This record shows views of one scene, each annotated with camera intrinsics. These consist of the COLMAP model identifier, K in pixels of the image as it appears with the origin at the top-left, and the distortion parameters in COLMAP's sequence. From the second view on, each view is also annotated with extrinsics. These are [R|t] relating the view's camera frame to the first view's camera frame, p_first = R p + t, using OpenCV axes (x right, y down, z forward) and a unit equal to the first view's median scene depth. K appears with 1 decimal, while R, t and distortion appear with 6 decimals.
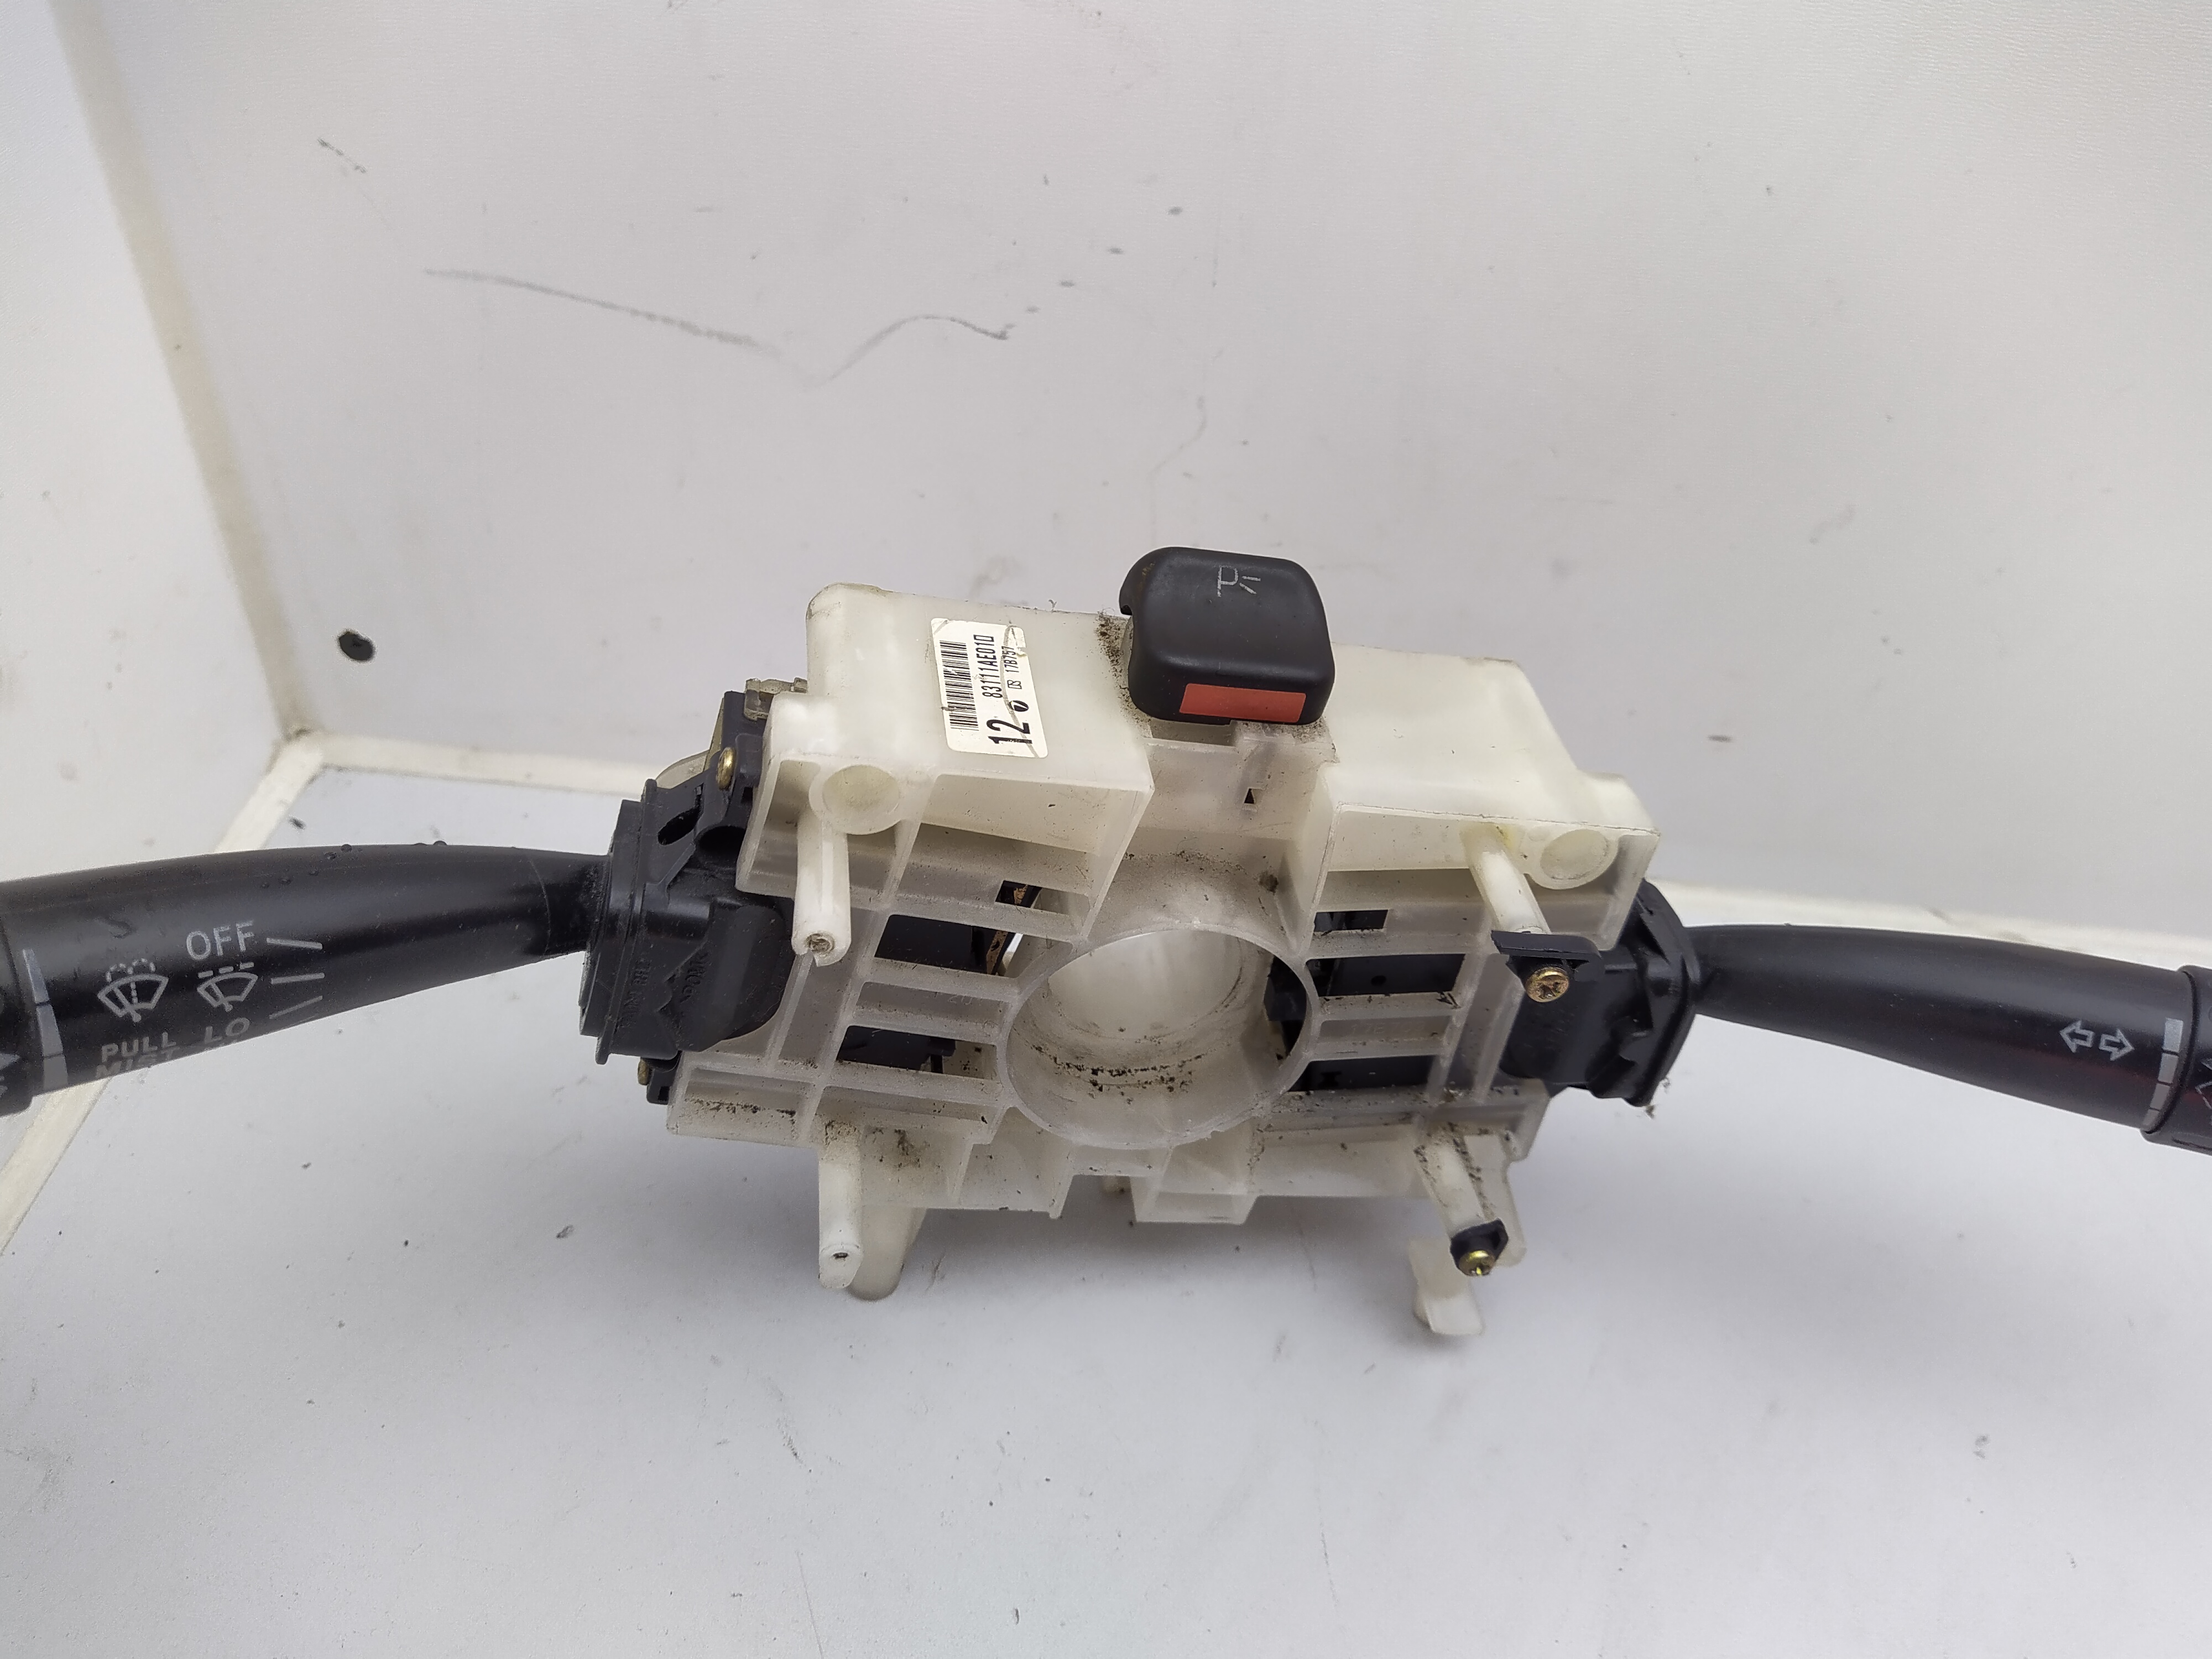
lens RADIAL K [[1726.8, 0, 1106.0], [0, 1726.8, 829.5], [0, 0, 1]] dist [0.044876, -0.123976]
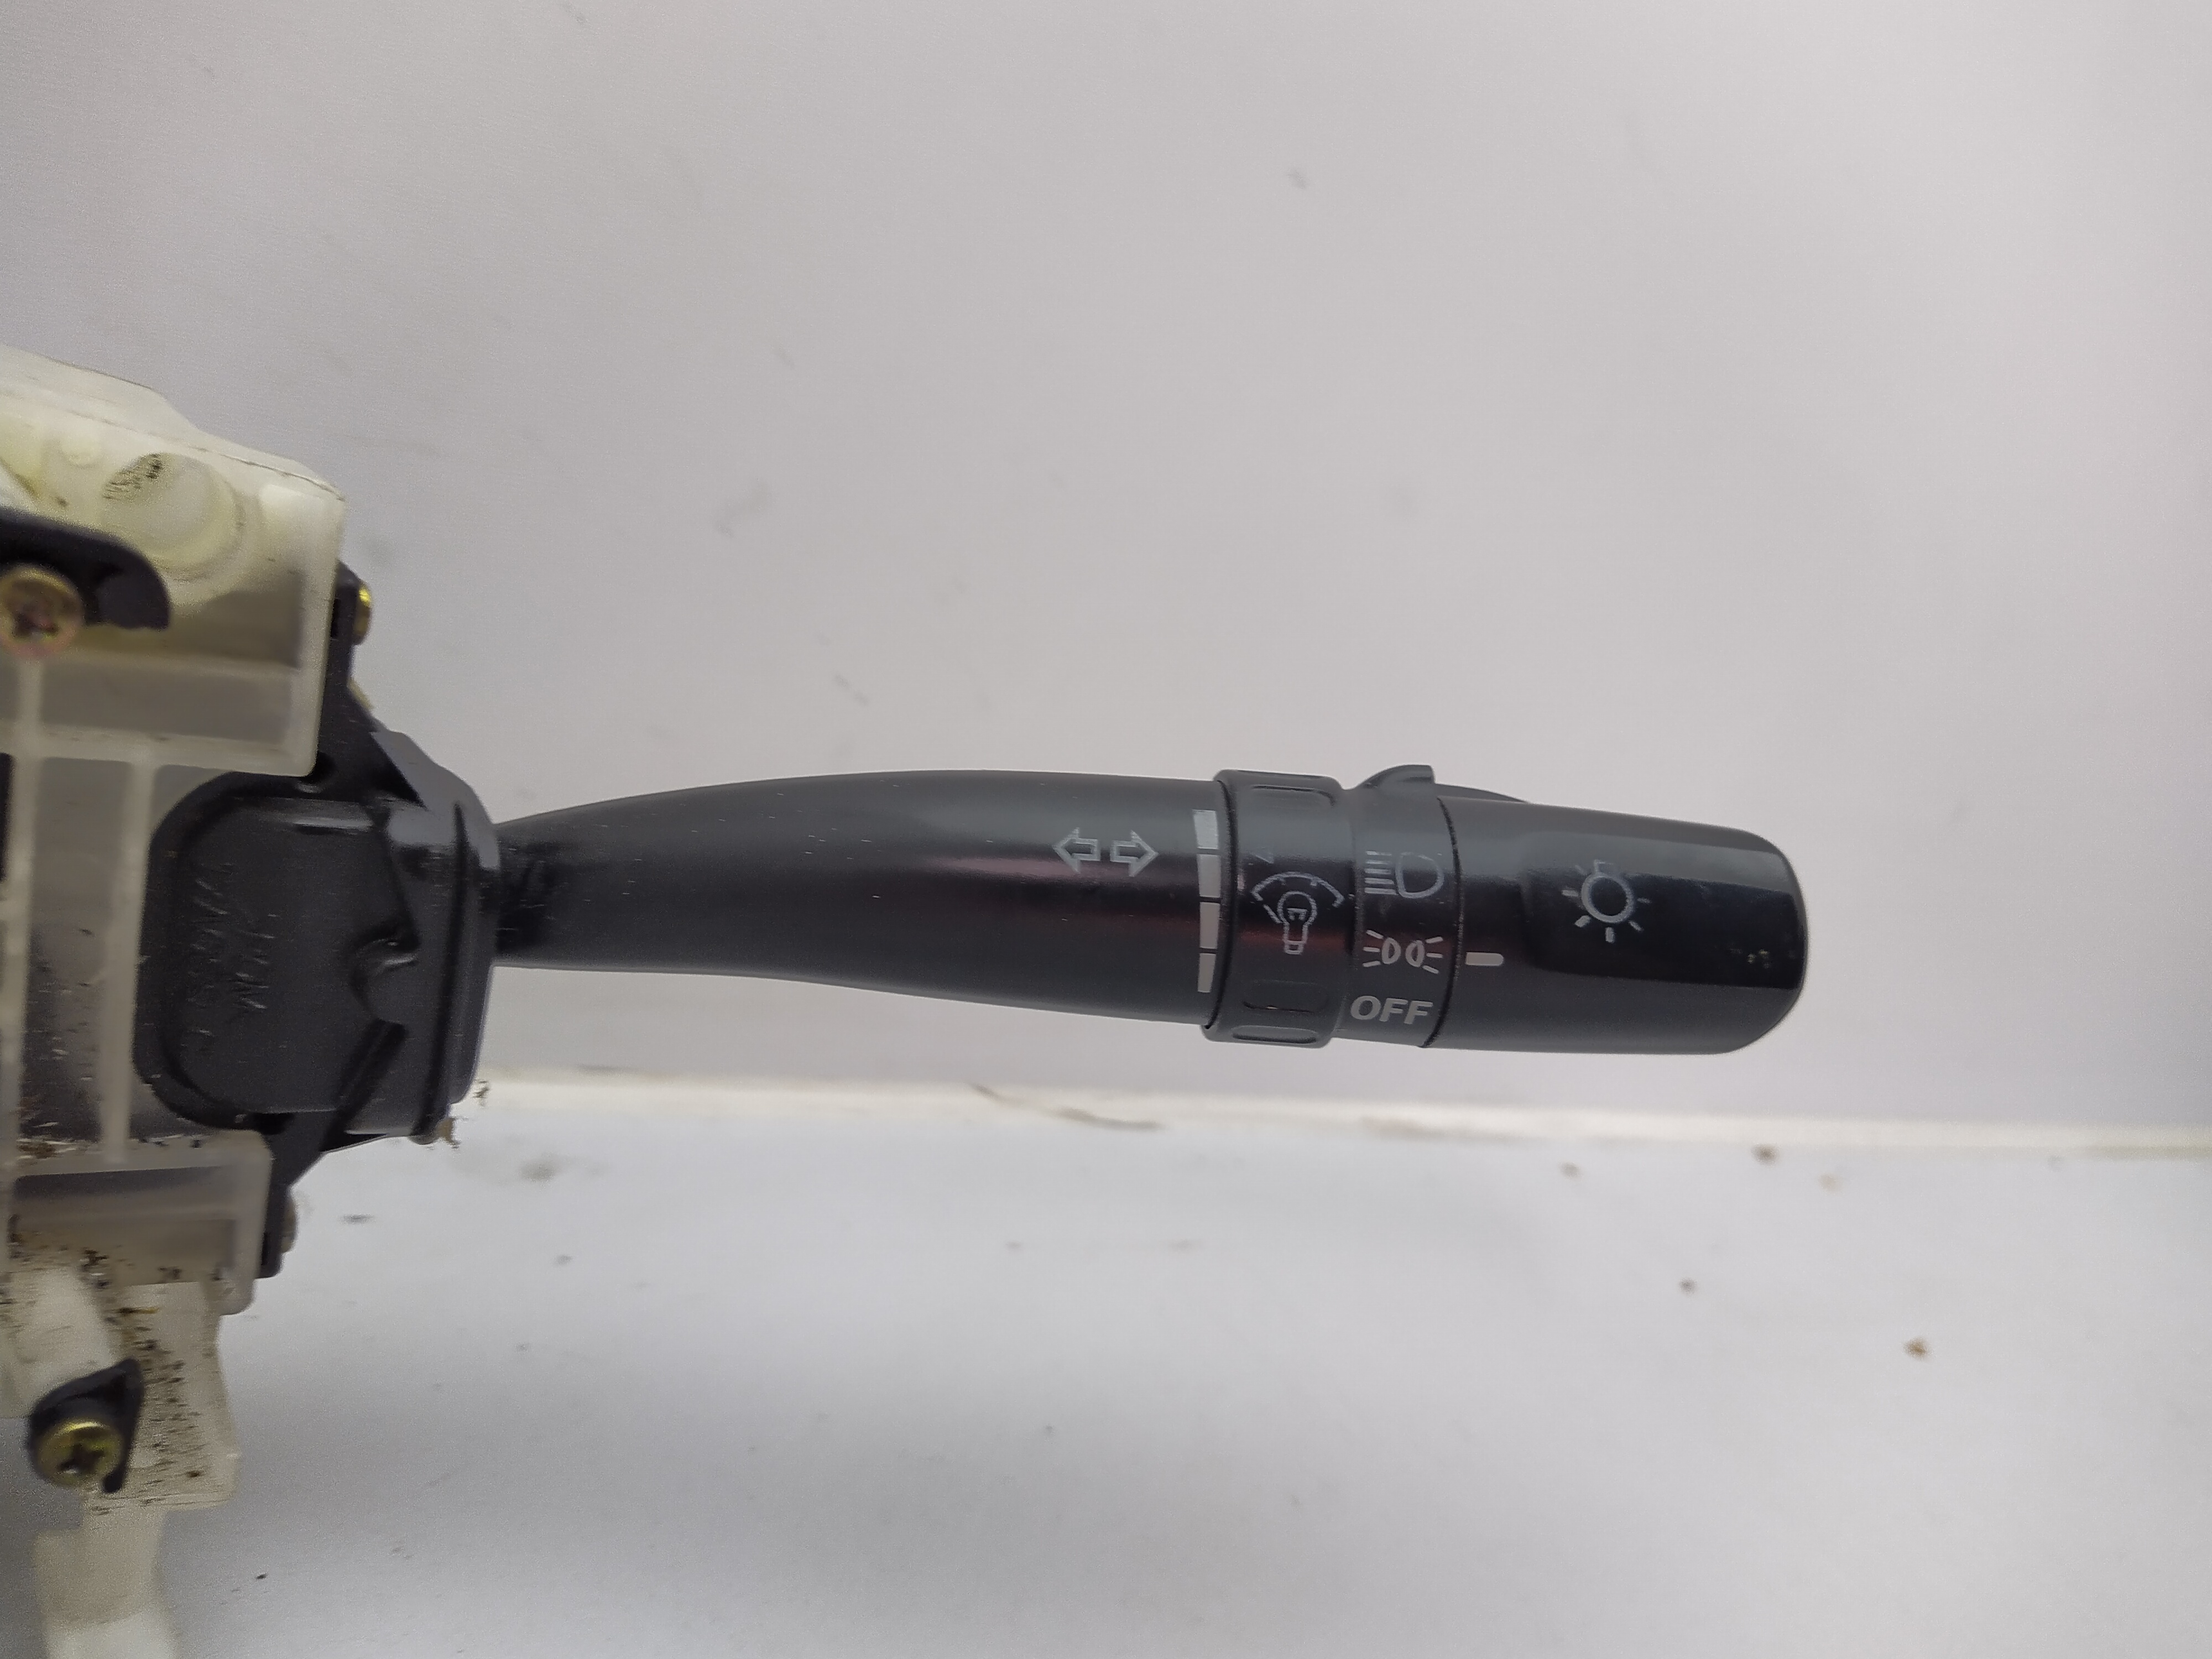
lens RADIAL K [[1726.8, 0, 1106.0], [0, 1726.8, 829.5], [0, 0, 1]] dist [0.044876, -0.123976]
pose [[0.890354, -0.007541, 0.455206, 0.235067], [0.181312, 0.923023, -0.339344, 0.282584], [-0.417606, 0.384671, 0.823185, 0.391146]]
